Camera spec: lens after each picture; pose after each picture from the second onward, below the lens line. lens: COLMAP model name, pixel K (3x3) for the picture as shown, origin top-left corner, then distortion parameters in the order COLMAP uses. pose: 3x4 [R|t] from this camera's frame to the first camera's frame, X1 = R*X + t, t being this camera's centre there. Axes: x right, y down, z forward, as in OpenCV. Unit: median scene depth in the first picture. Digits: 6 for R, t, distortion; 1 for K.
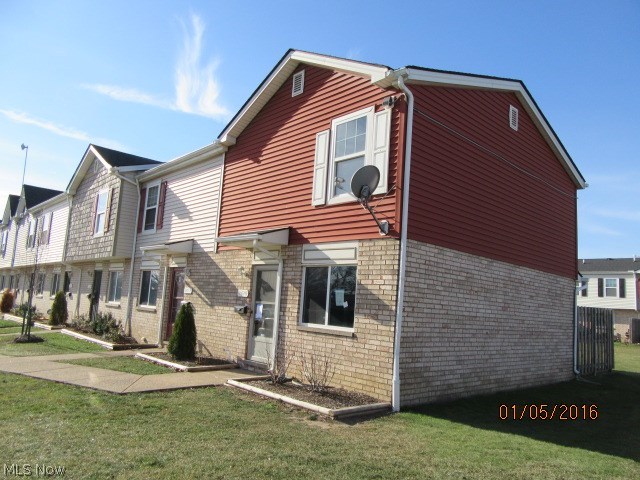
lens RADIAL K [[471.3, 0, 320.0], [0, 471.3, 240.0], [0, 0, 1]] dist [-0.004093, -0.000346]
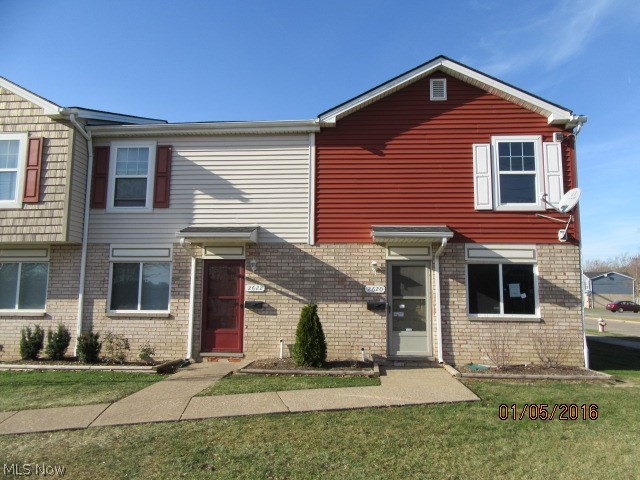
lens RADIAL K [[471.3, 0, 320.0], [0, 471.3, 240.0], [0, 0, 1]] dist [-0.004093, -0.000346]
pose [[0.731142, 0.027955, 0.681652, -1.047962], [-0.056746, 0.998190, 0.019929, -0.001103], [-0.679861, -0.053252, 0.731405, 0.430051]]
